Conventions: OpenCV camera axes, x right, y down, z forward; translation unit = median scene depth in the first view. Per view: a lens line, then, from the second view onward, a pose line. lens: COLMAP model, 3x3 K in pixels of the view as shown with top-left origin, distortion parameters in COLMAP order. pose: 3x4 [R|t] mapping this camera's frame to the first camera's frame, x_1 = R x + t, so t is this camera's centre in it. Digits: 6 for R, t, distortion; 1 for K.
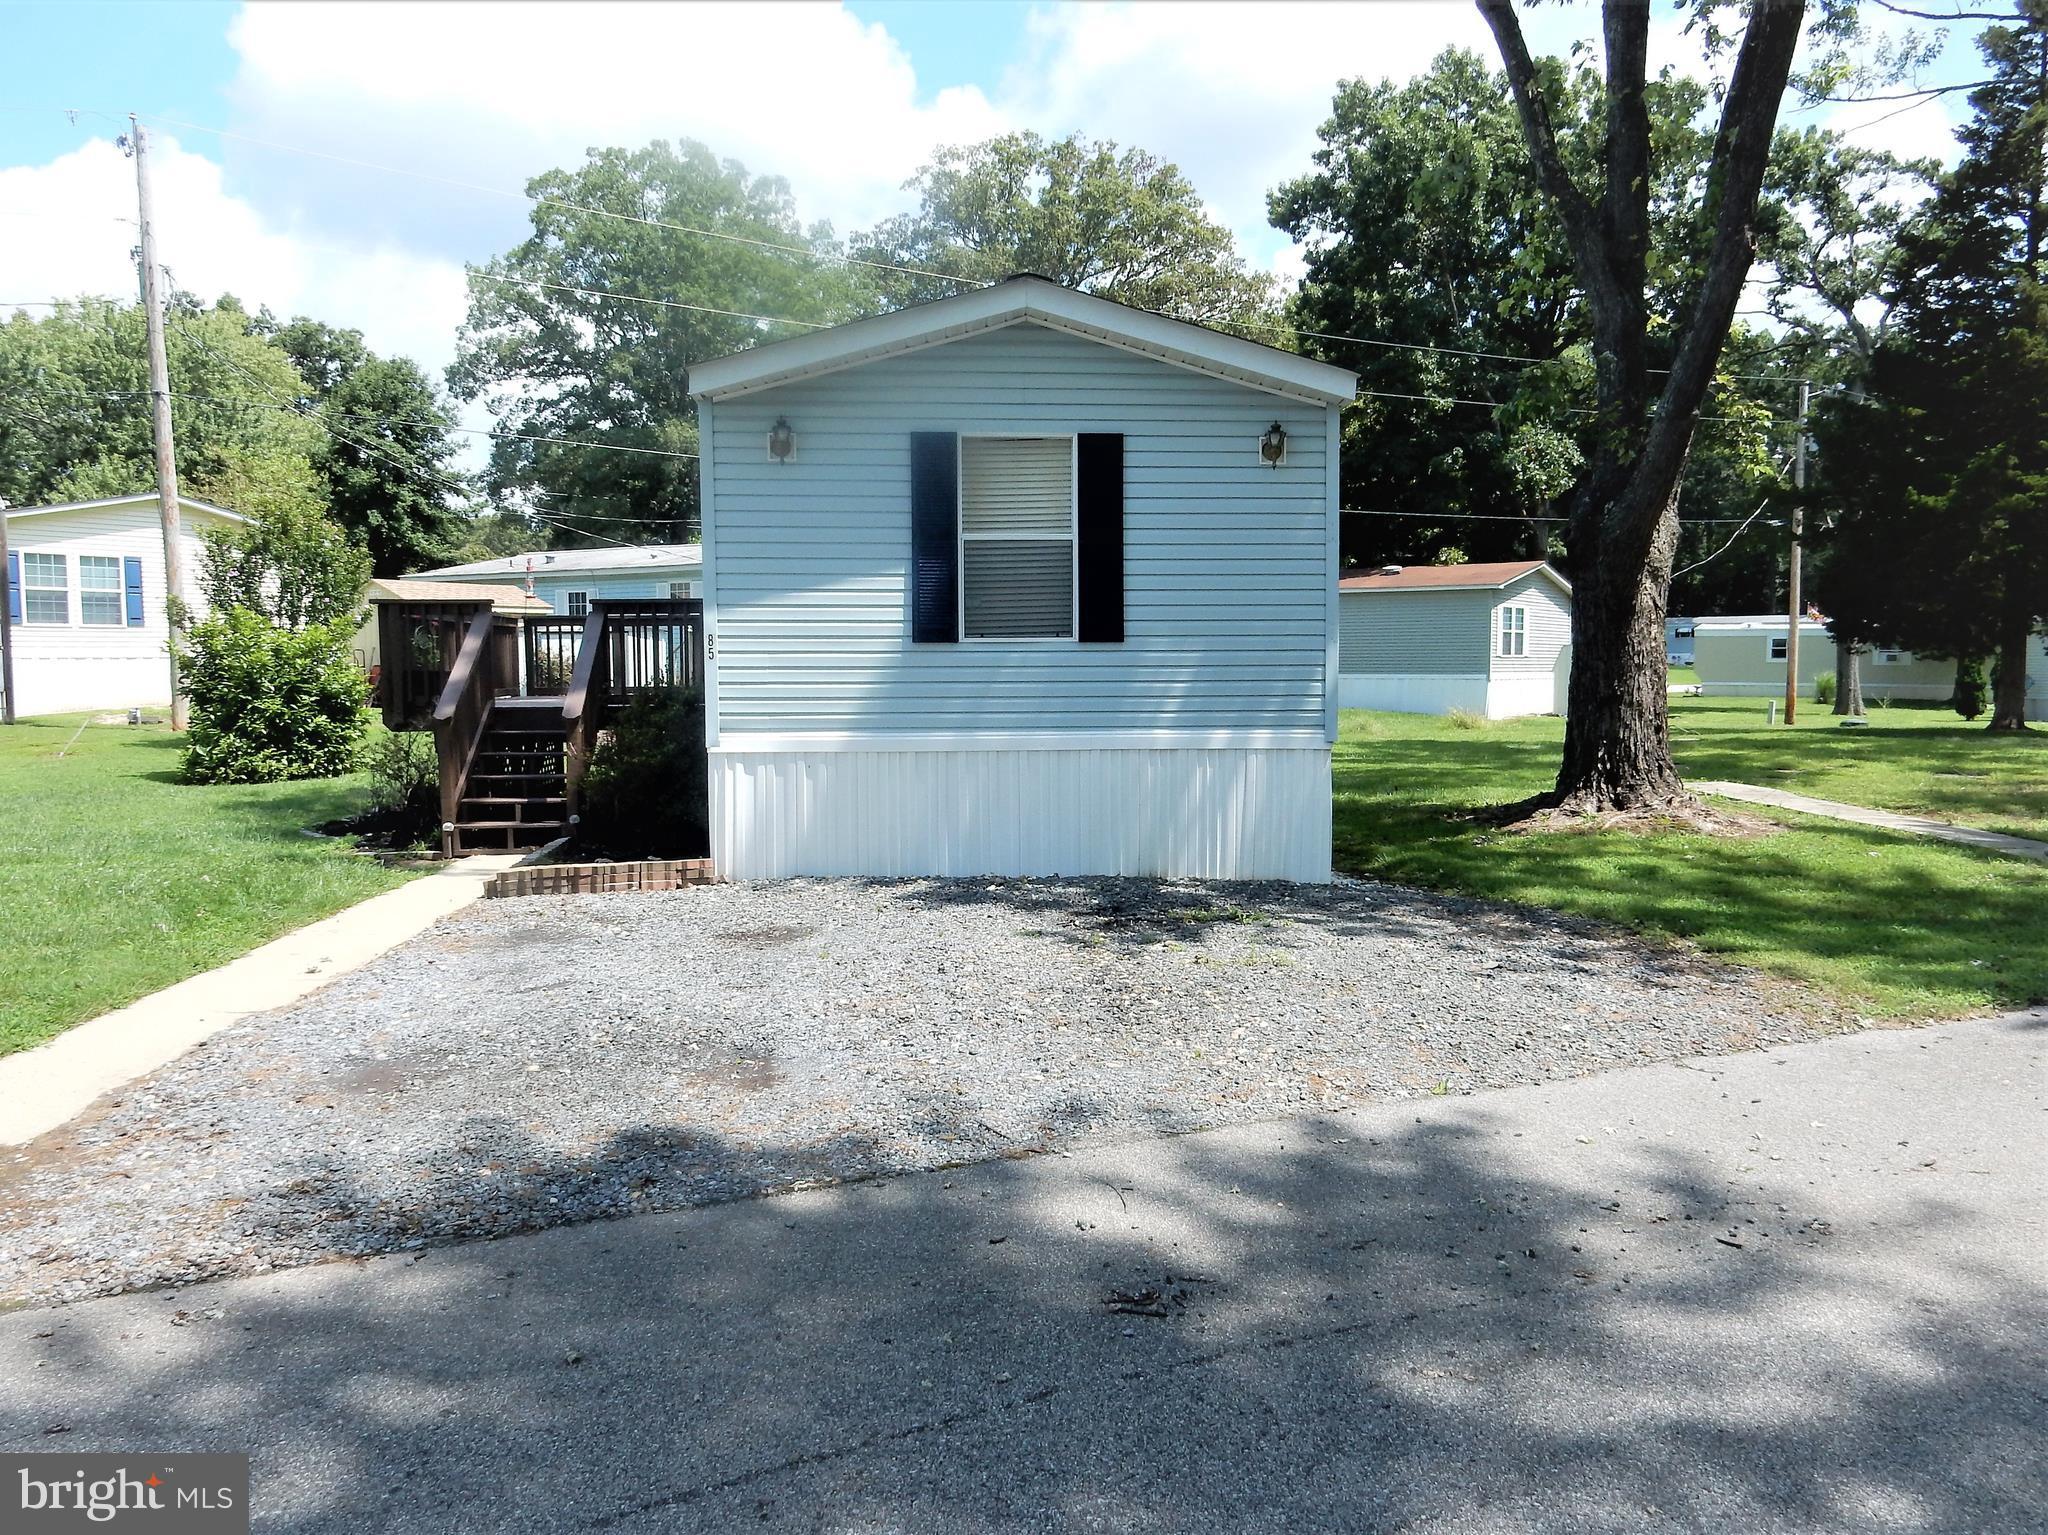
lens RADIAL K [[1579.9, 0, 1024.0], [0, 1579.9, 767.5], [0, 0, 1]] dist [0.006967, 0.002361]
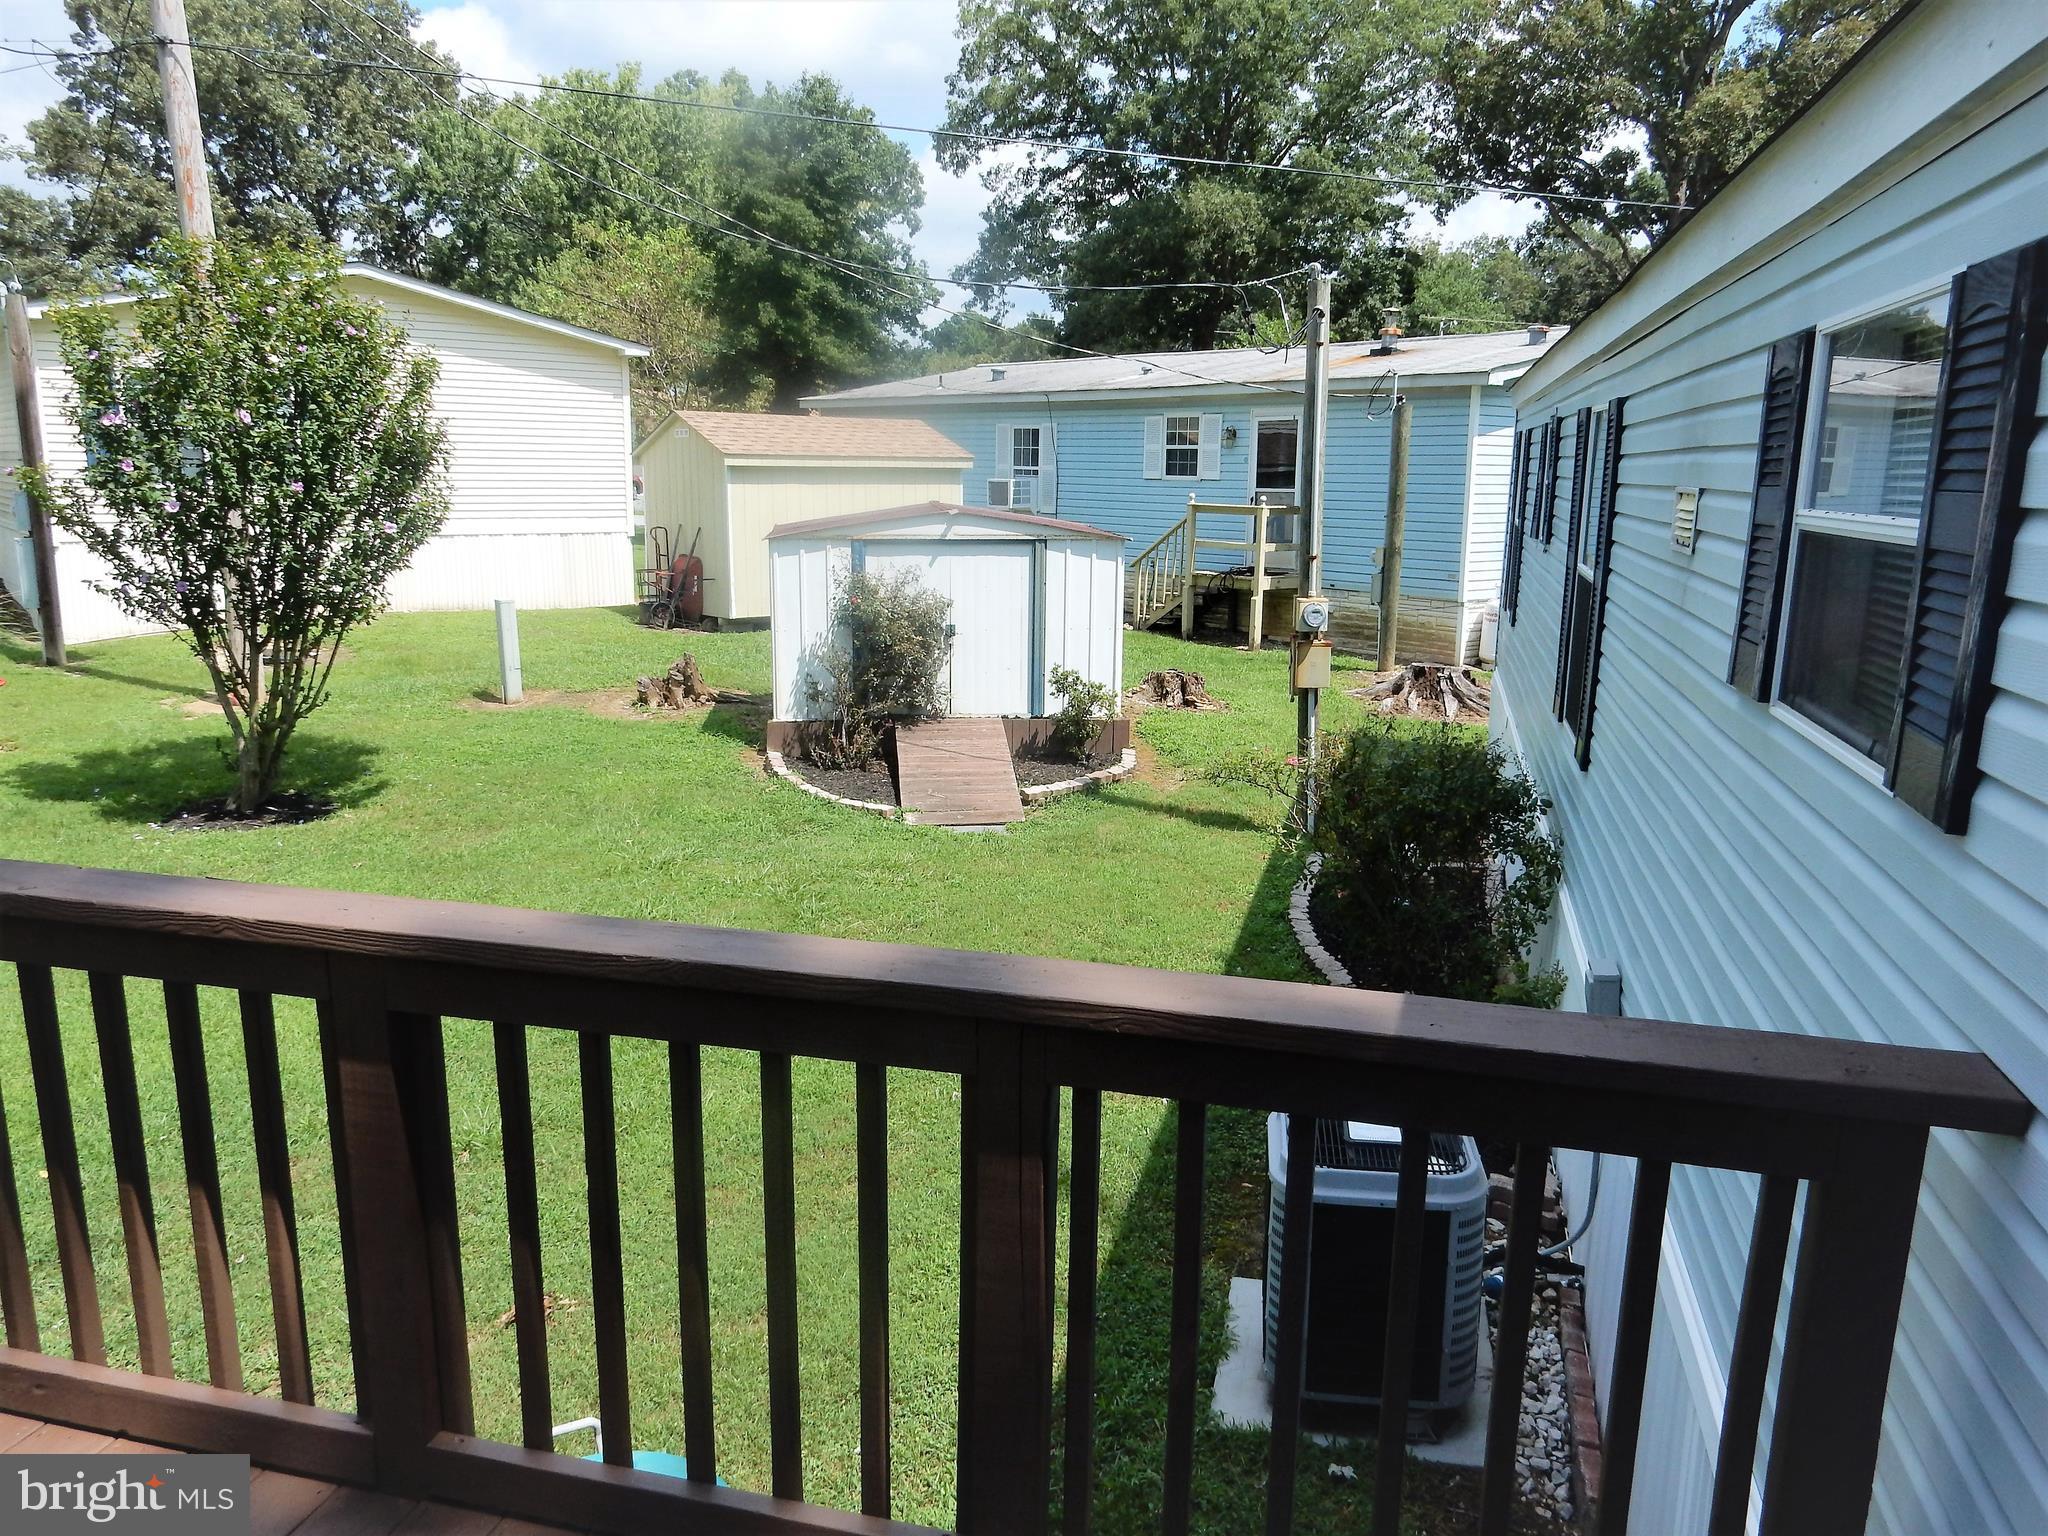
lens RADIAL K [[1479.4, 0, 1024.0], [0, 1479.4, 768.0], [0, 0, 1]] dist [0.003600, 0.004265]
pose [[0.944157, 0.084940, -0.318358, -0.063067], [-0.041893, 0.989306, 0.139708, -0.044926], [0.326821, -0.118570, 0.937619, 0.325052]]
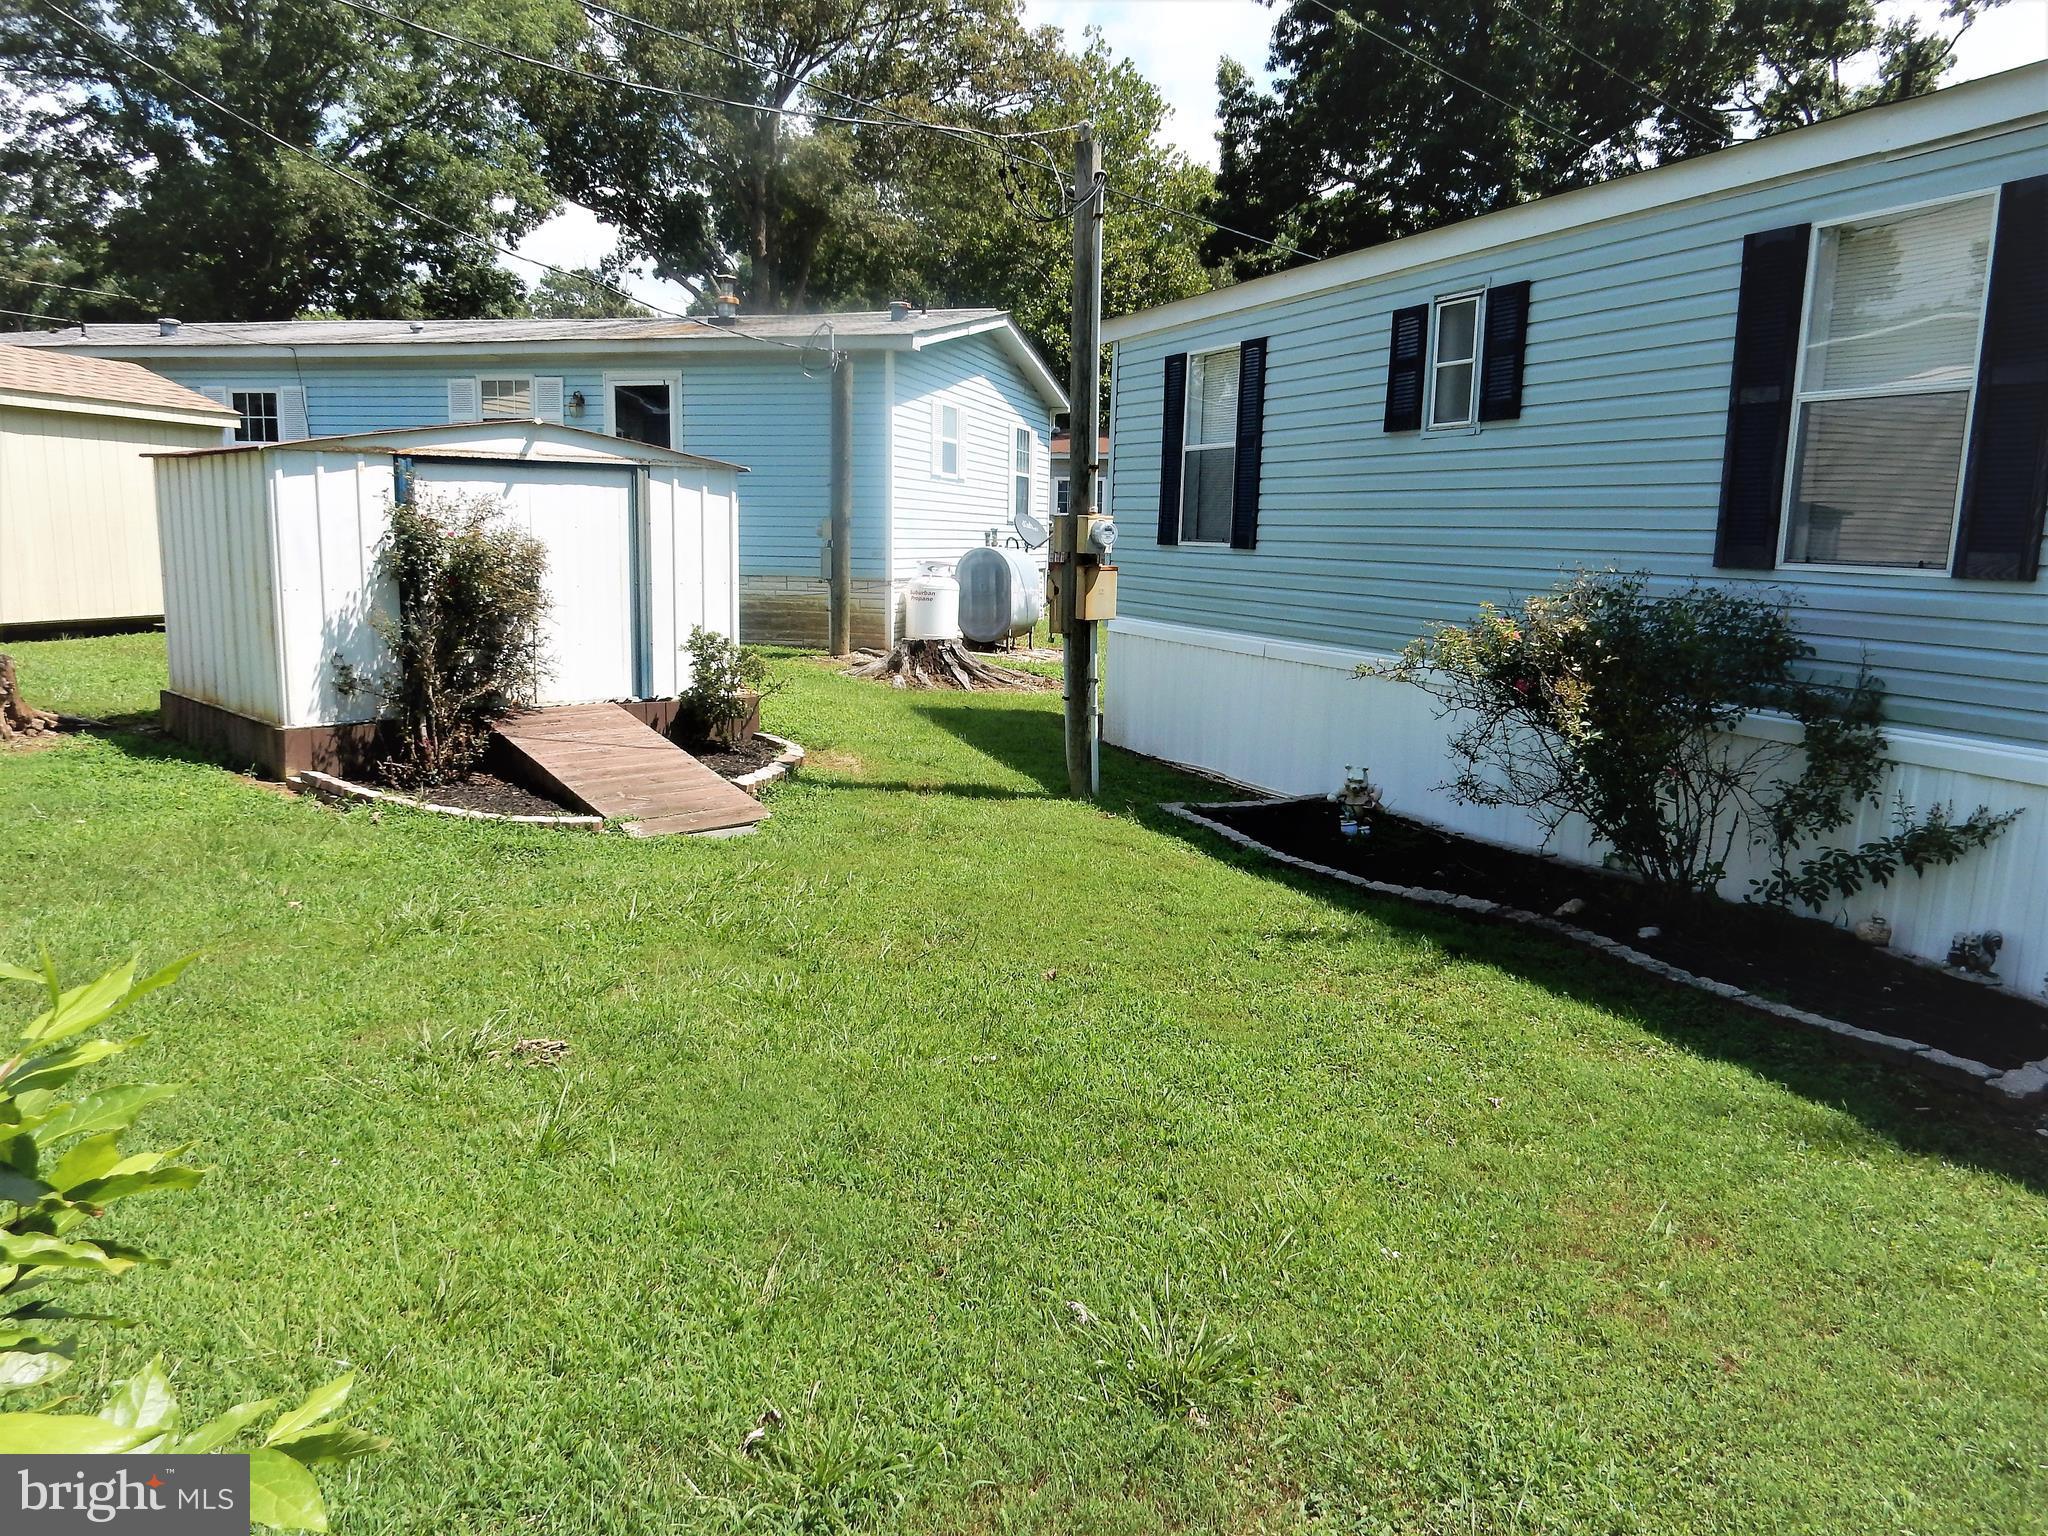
lens RADIAL K [[1486.2, 0, 1030.5], [0, 1486.2, 790.2], [0, 0, 1]] dist [-0.054699, 0.047182]
pose [[0.947002, -0.026566, 0.320128, -0.155398], [-0.006383, 0.994821, 0.101439, -0.026867], [-0.321165, -0.098106, 0.941928, 0.365643]]
